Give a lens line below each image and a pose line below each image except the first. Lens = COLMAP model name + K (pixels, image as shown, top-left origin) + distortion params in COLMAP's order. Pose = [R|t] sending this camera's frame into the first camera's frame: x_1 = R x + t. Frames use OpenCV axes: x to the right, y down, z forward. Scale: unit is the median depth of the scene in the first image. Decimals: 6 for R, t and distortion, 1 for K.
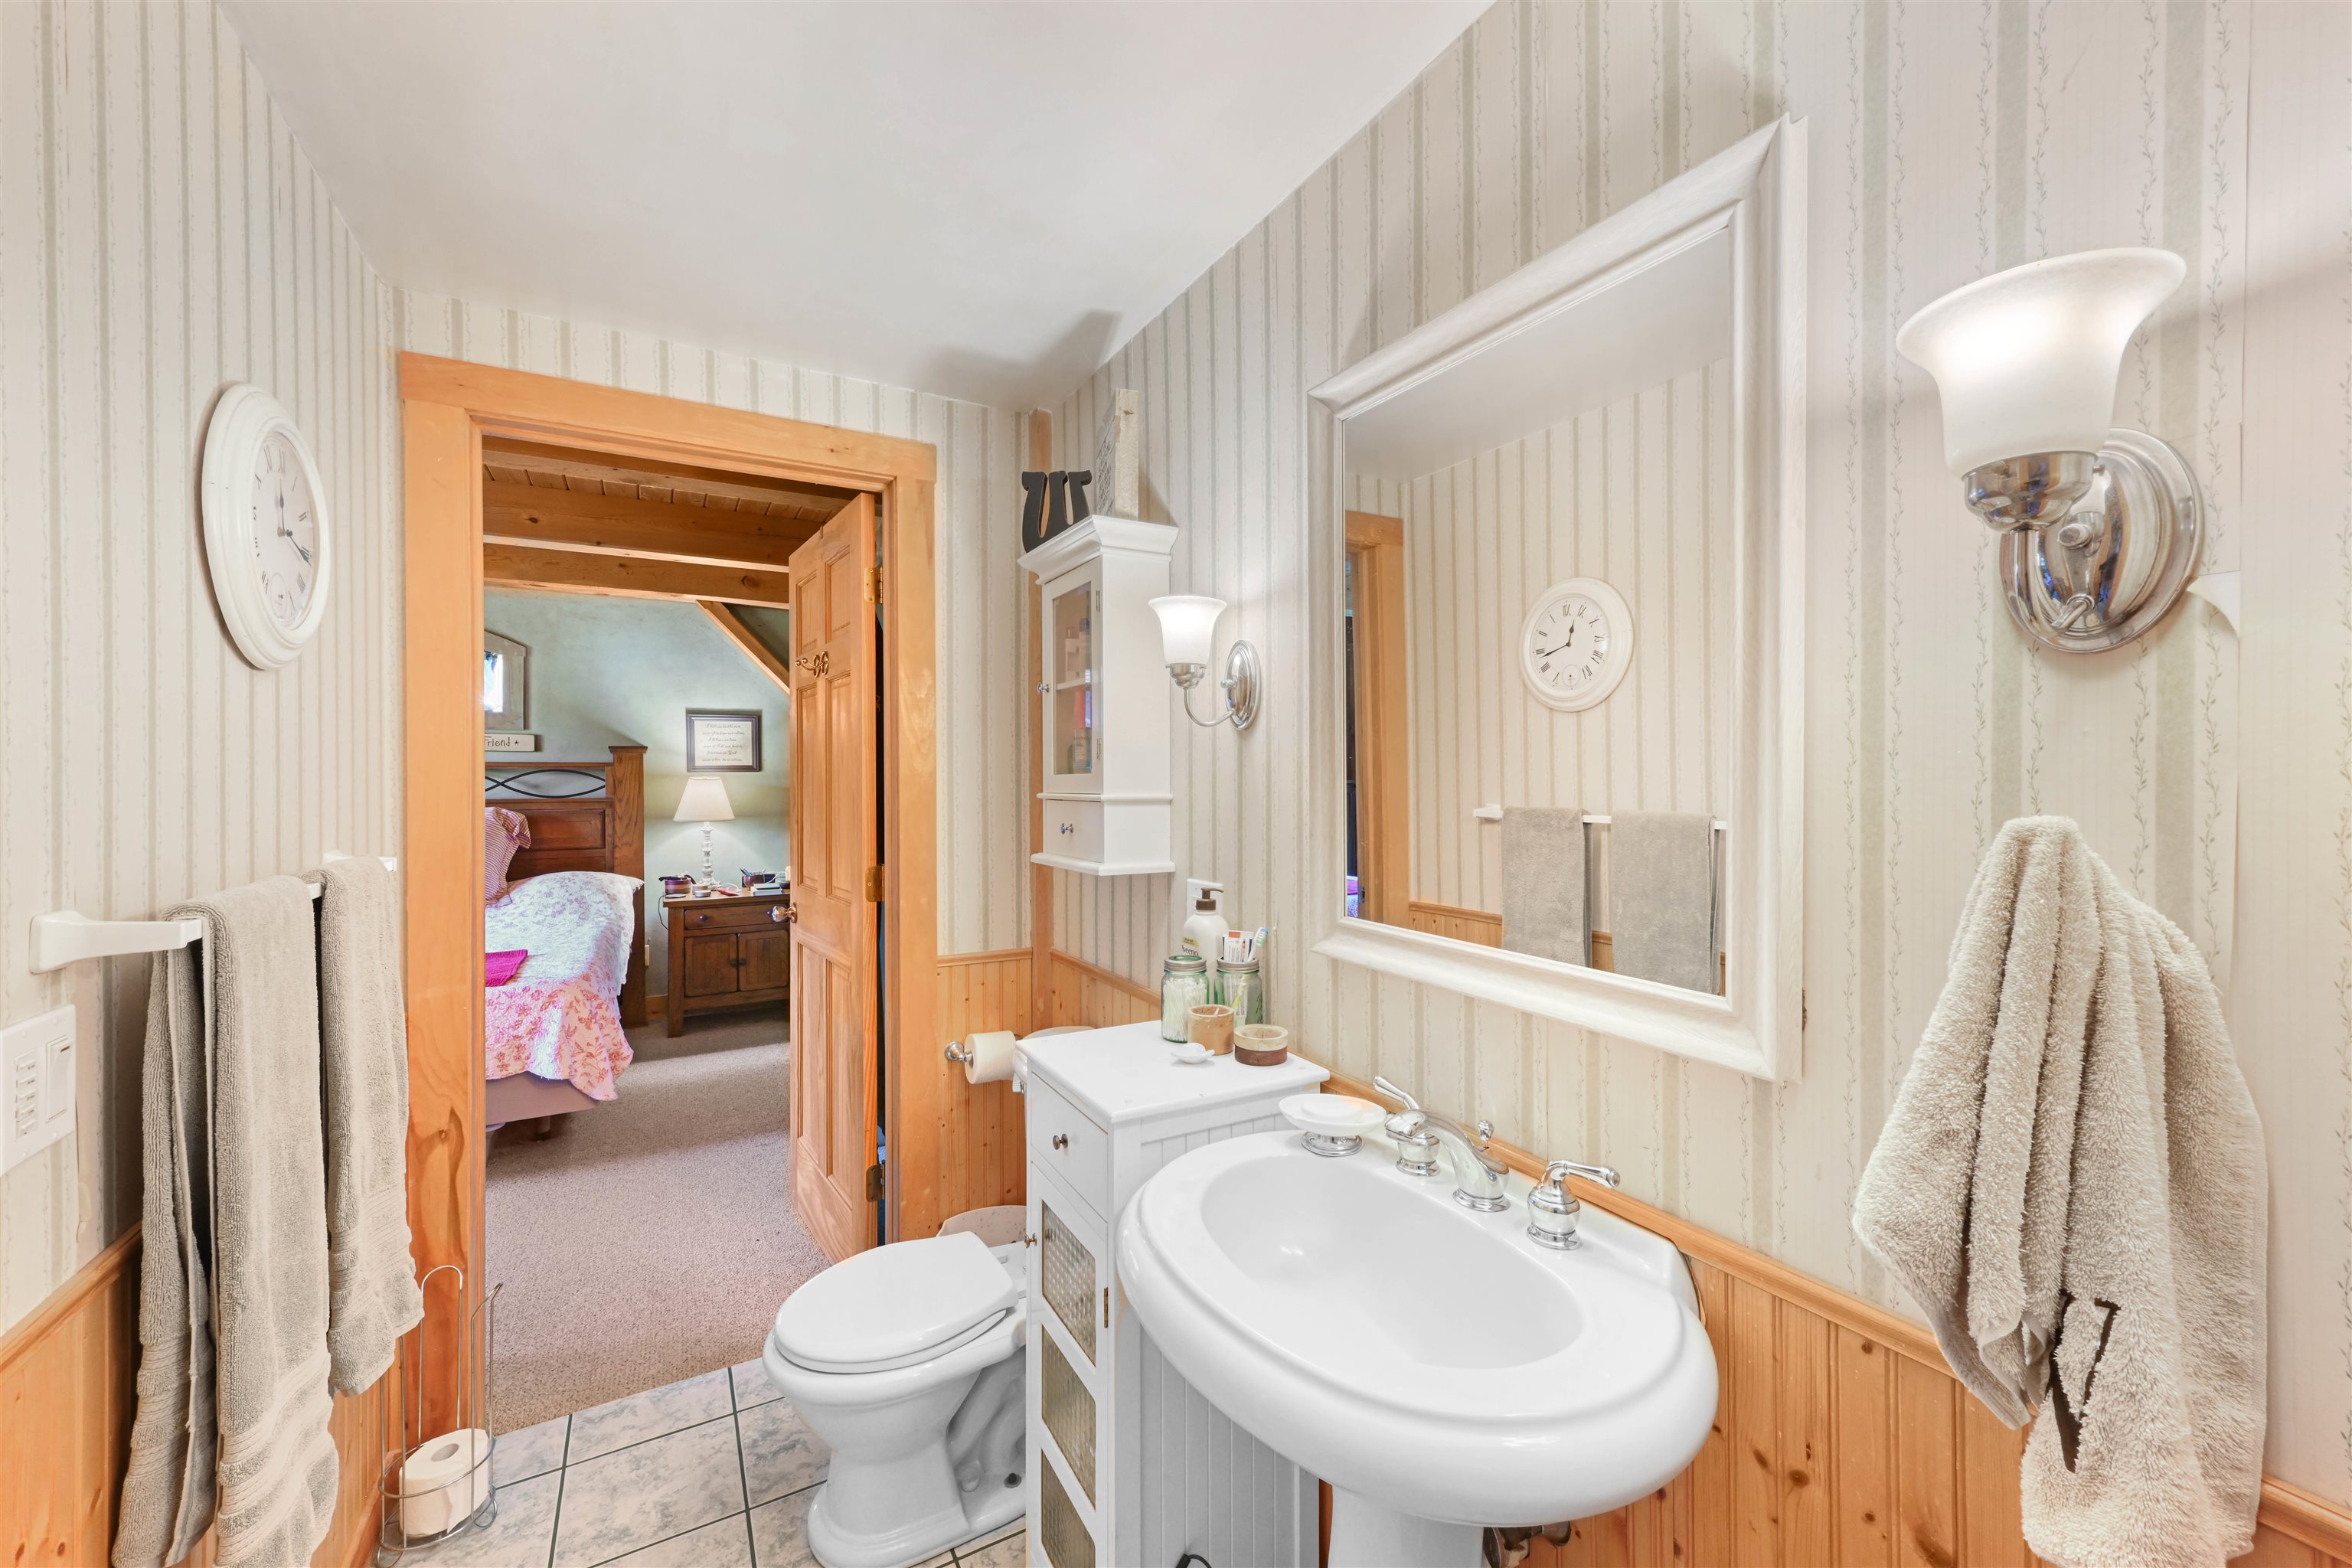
lens RADIAL K [[939.5, 0, 1183.9], [0, 939.5, 780.0], [0, 0, 1]] dist [0.003068, 0.001293]
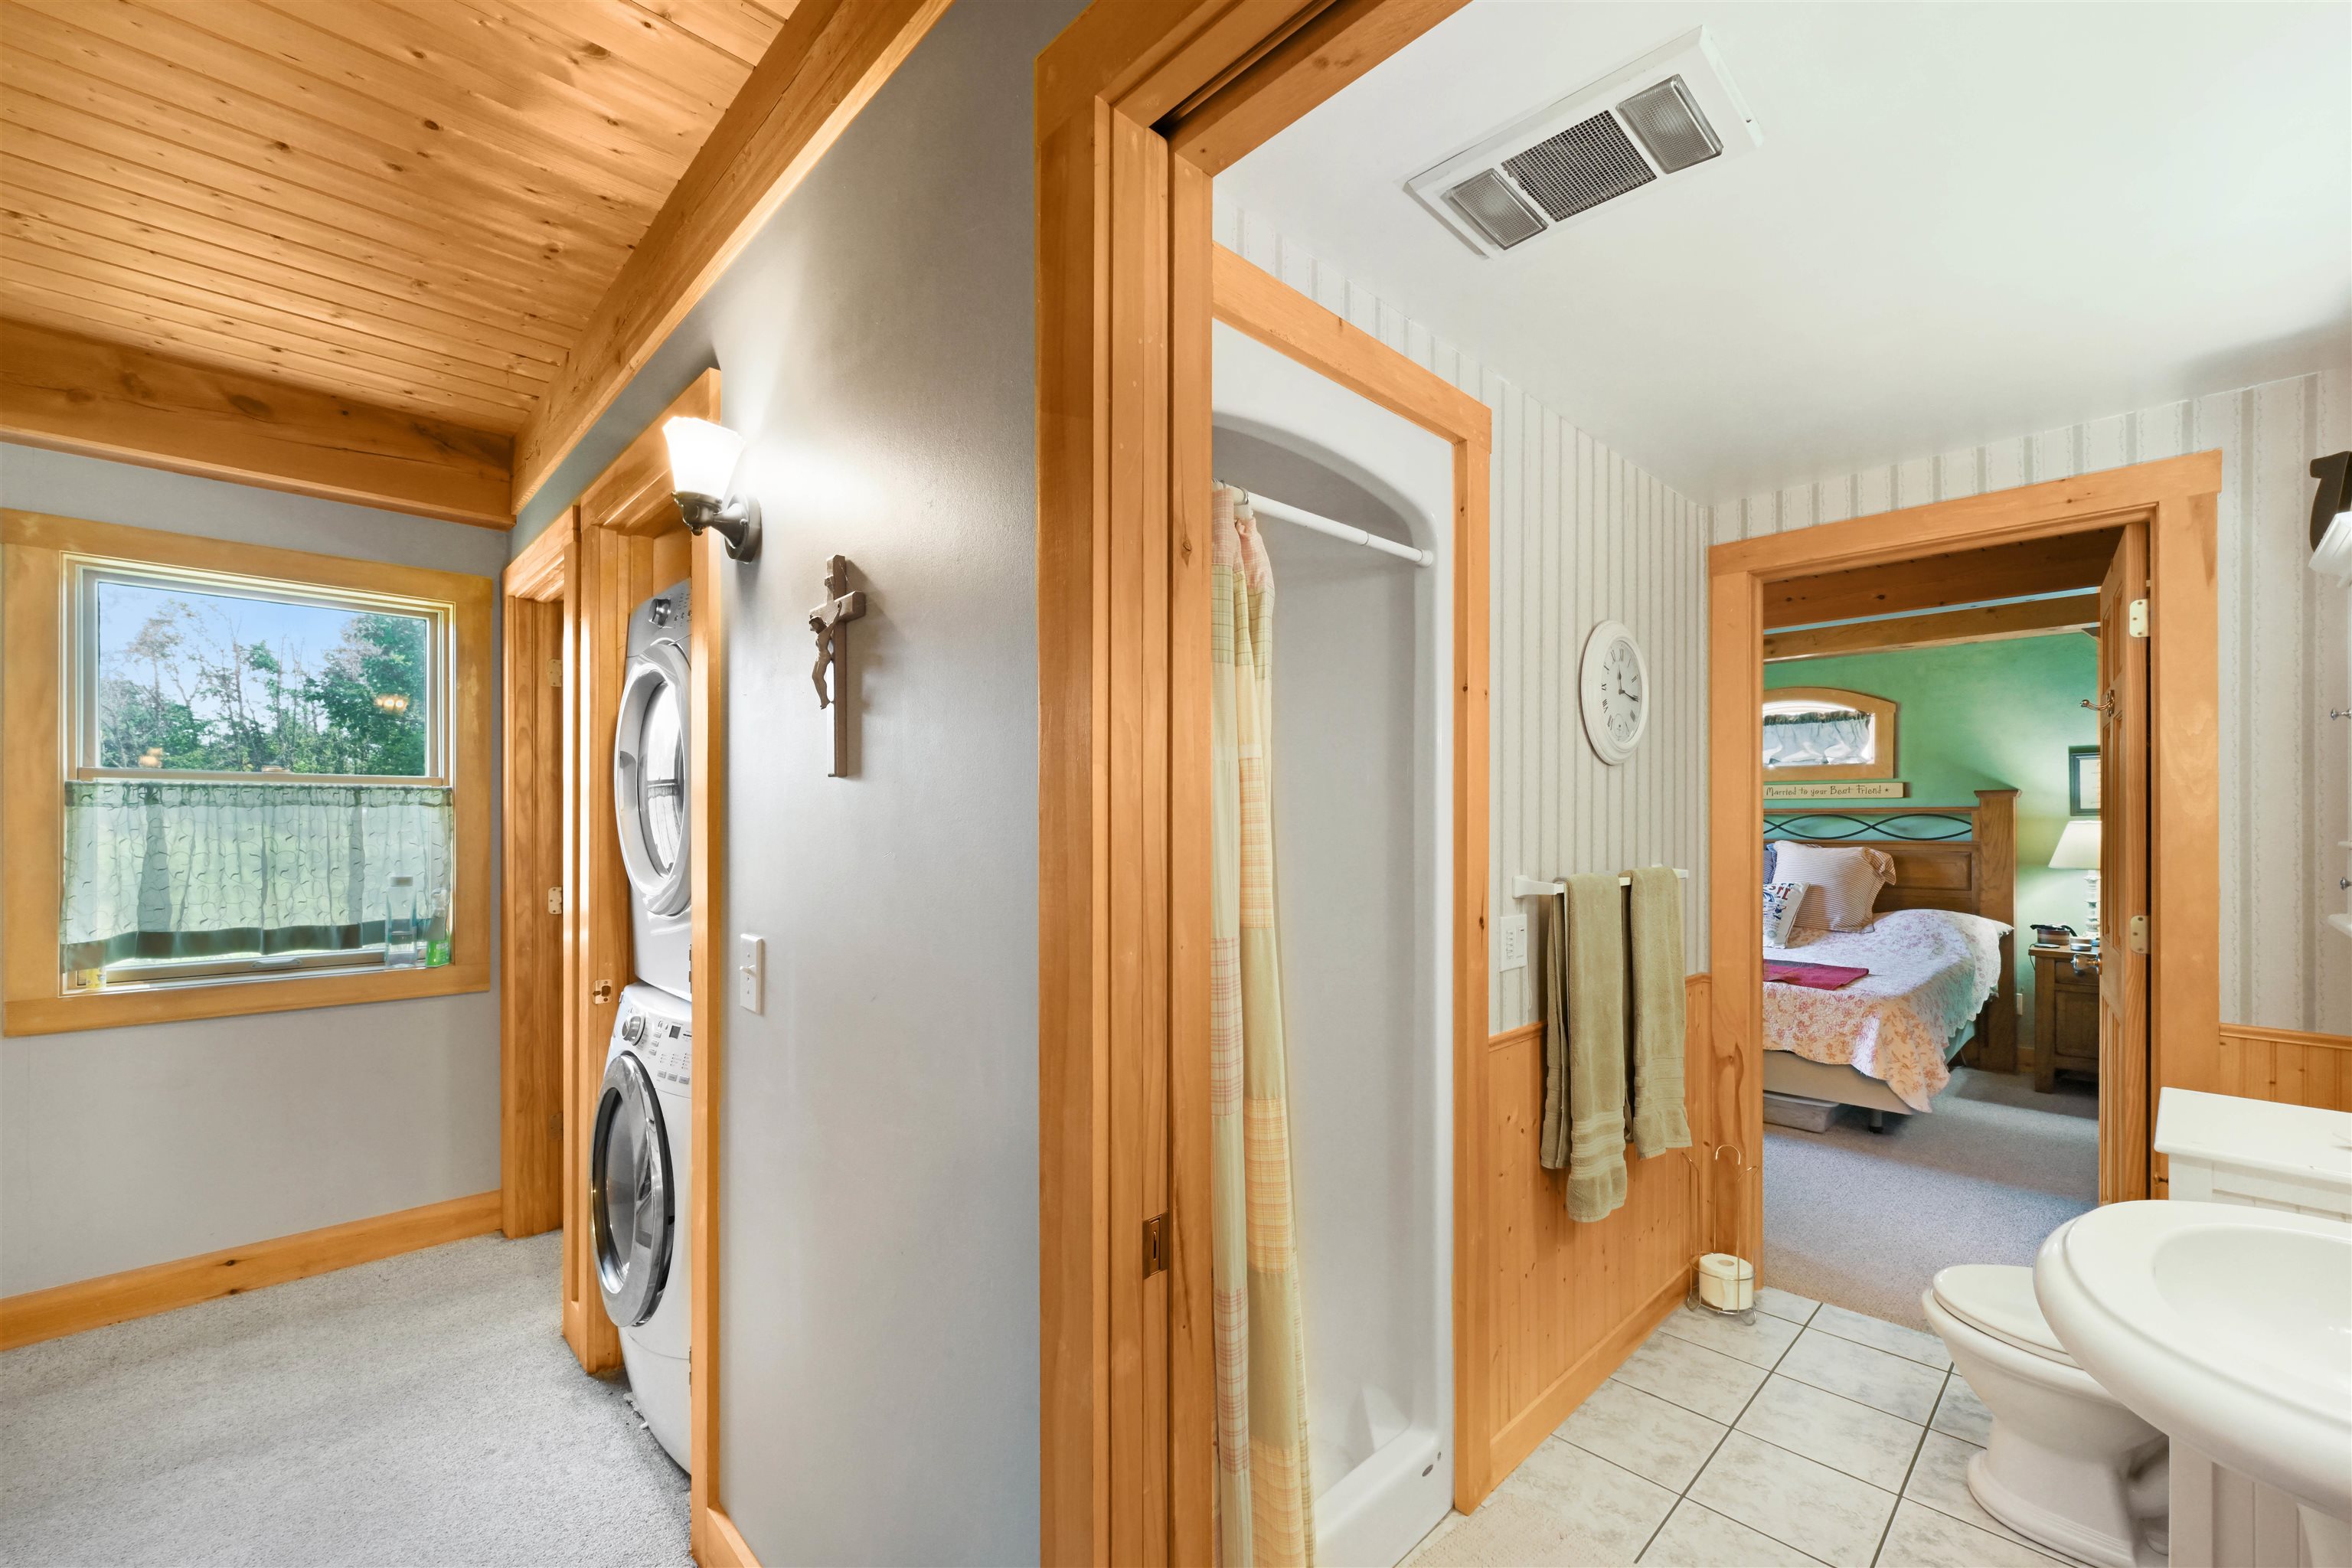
lens RADIAL K [[939.5, 0, 1191.4], [0, 939.5, 822.3], [0, 0, 1]] dist [0.003068, 0.001293]
pose [[0.248396, 0.003065, -0.968654, 0.256703], [-0.004532, 0.999988, 0.002001, 0.000037], [0.968648, 0.003893, 0.248407, -0.117911]]
